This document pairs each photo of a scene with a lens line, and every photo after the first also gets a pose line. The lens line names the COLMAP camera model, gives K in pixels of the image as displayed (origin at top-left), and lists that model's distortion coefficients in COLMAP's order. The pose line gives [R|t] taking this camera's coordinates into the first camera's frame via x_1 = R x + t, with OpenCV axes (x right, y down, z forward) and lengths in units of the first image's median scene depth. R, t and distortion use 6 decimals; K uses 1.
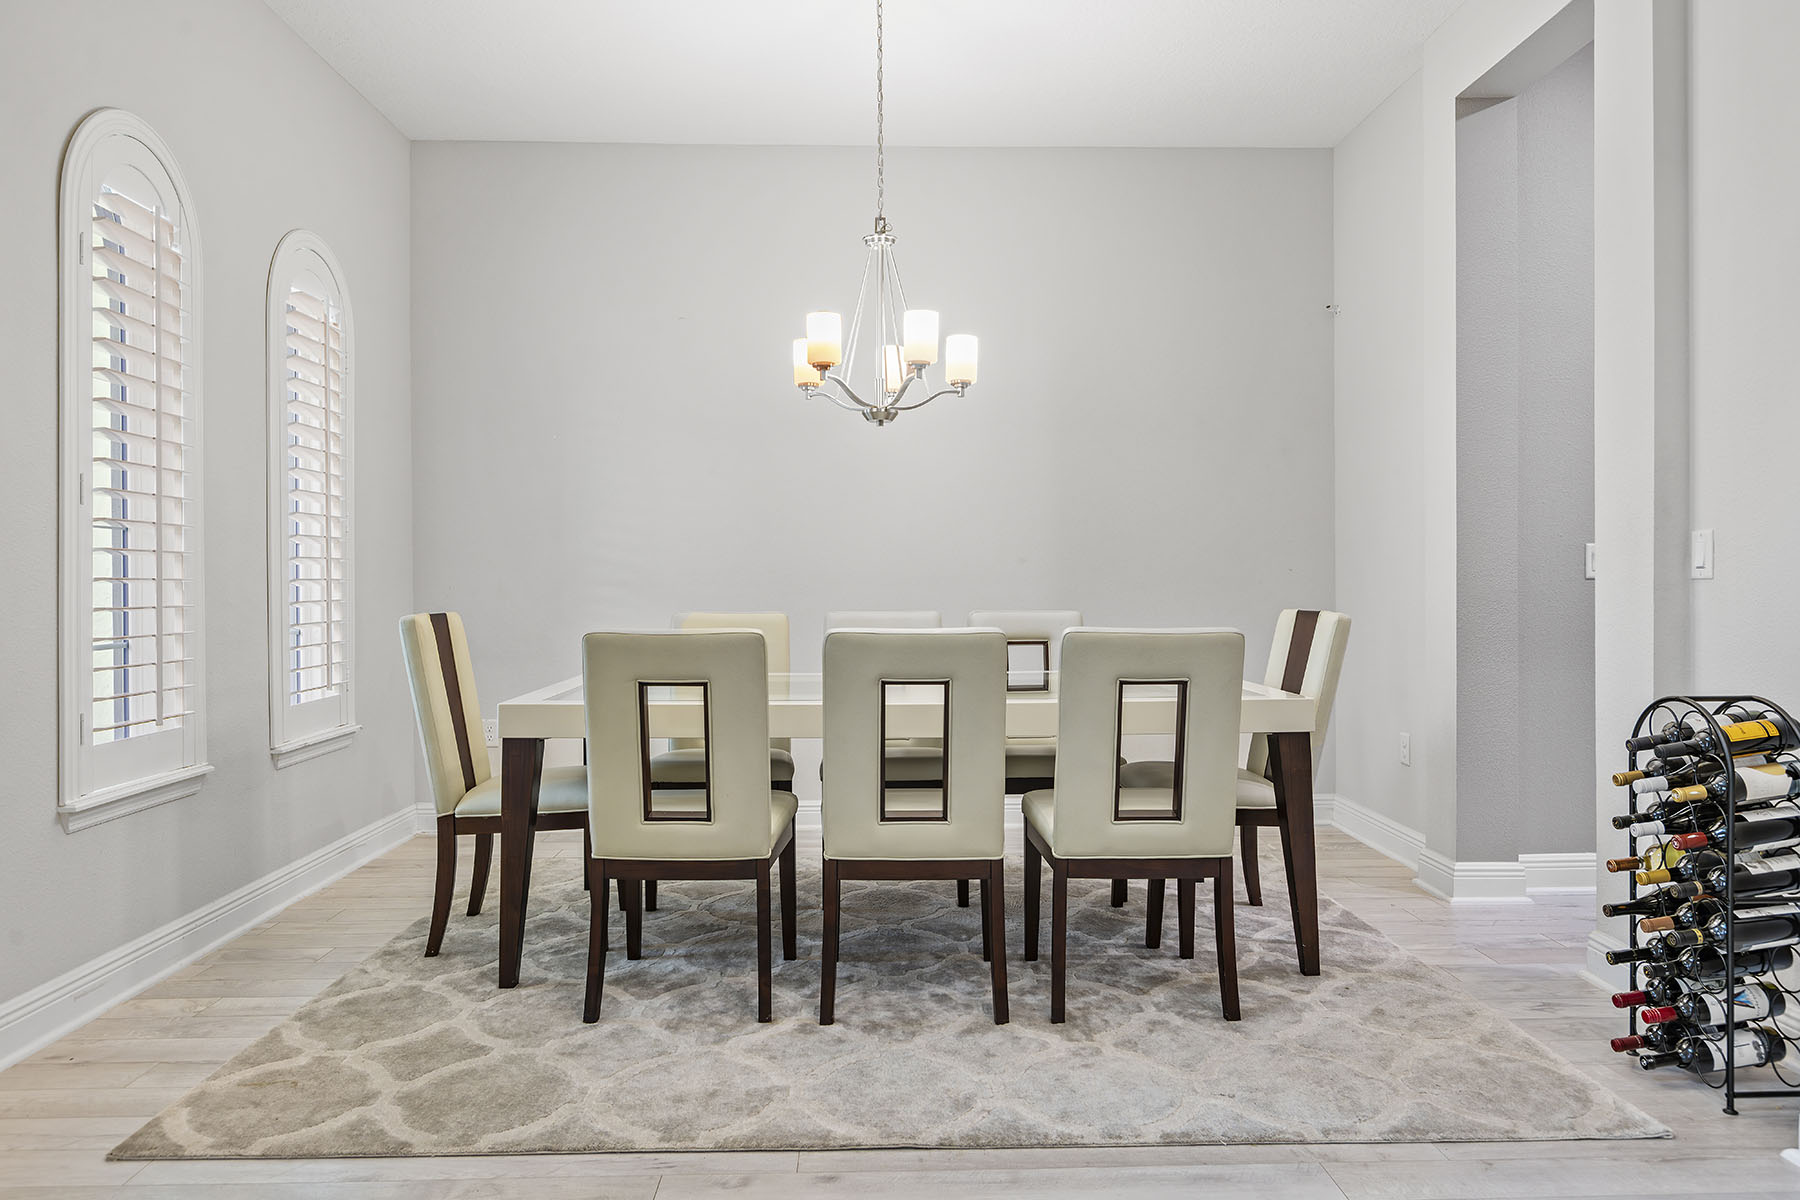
lens RADIAL K [[1195.9, 0, 900.0], [0, 1195.9, 600.0], [0, 0, 1]] dist [-0.001852, -0.001622]
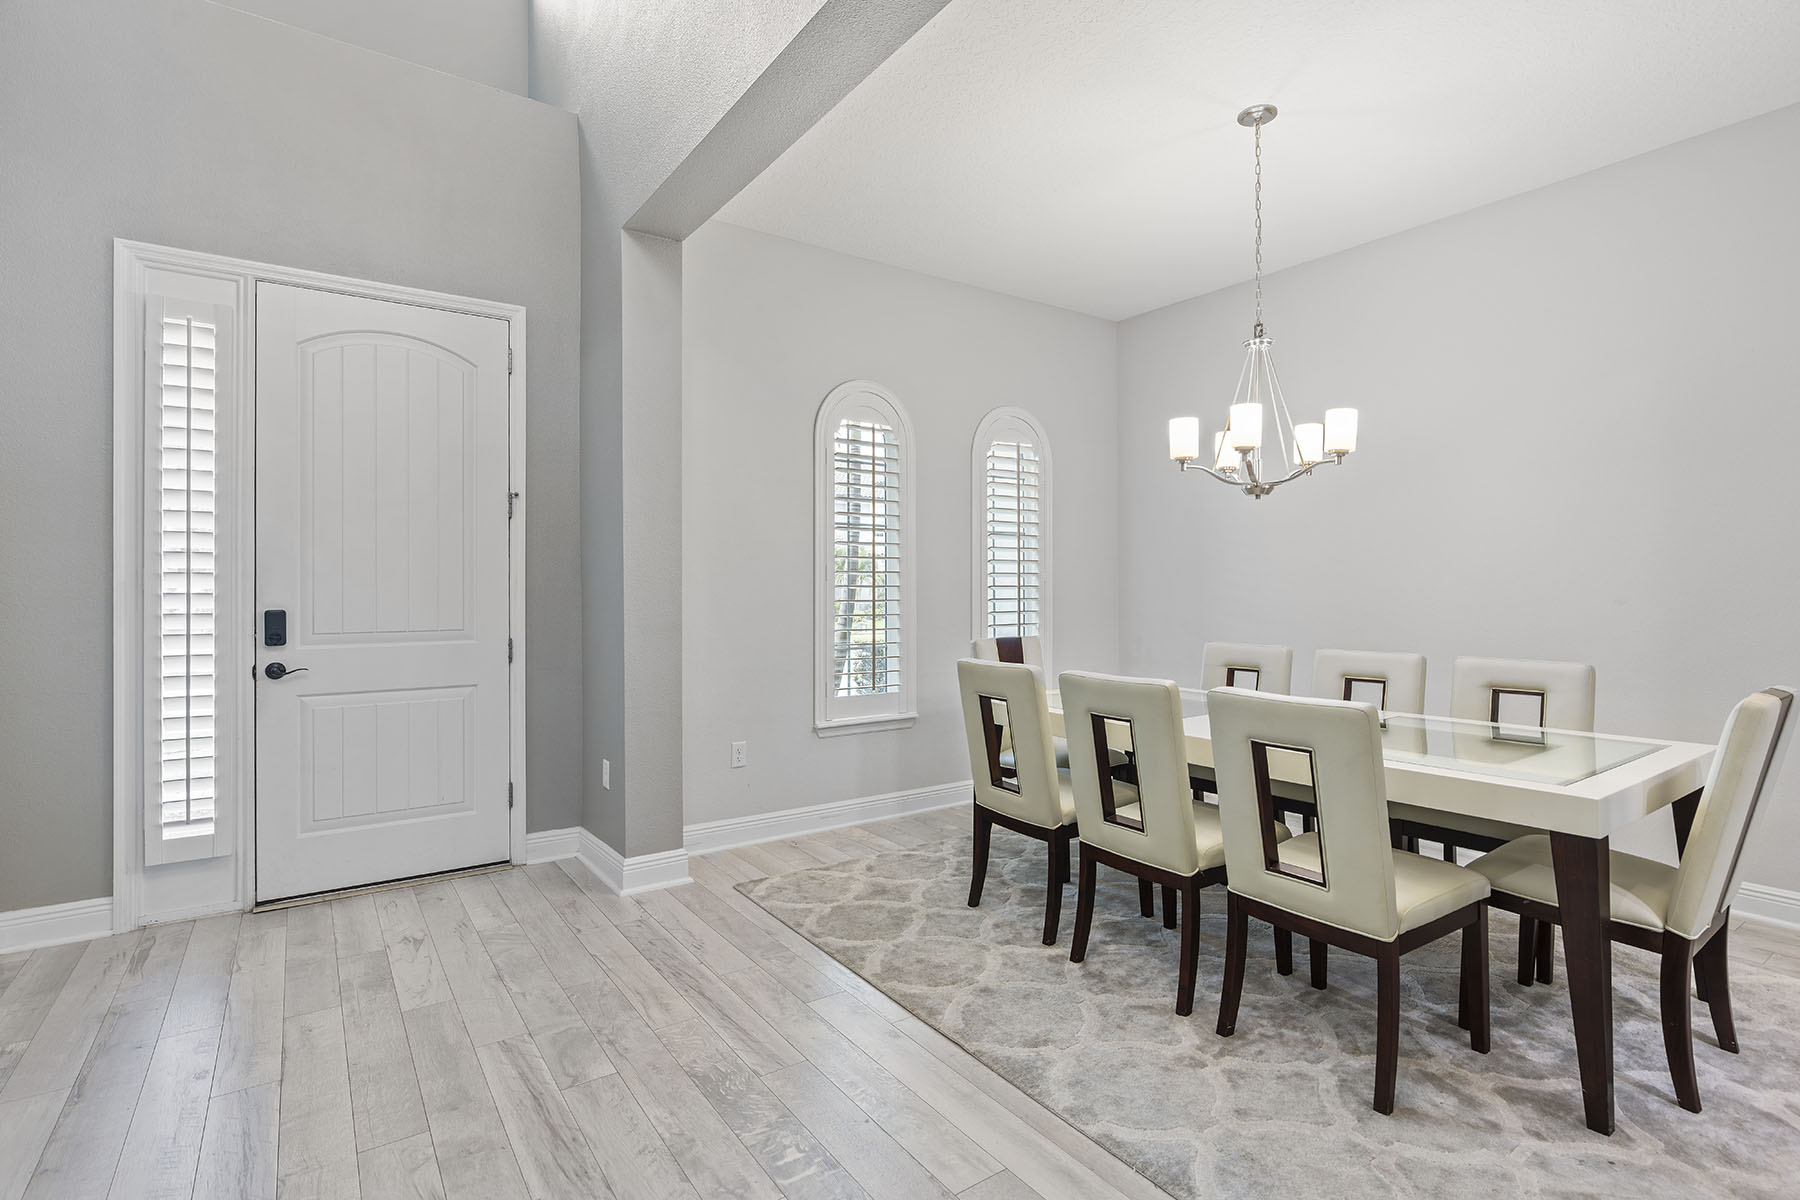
lens RADIAL K [[859.1, 0, 900.0], [0, 859.1, 600.0], [0, 0, 1]] dist [-0.003902, -0.000210]
pose [[0.550329, 0.015192, -0.834809, 0.639172], [-0.011975, 0.999875, 0.010301, -0.063587], [0.834862, 0.004328, 0.550443, 0.297063]]
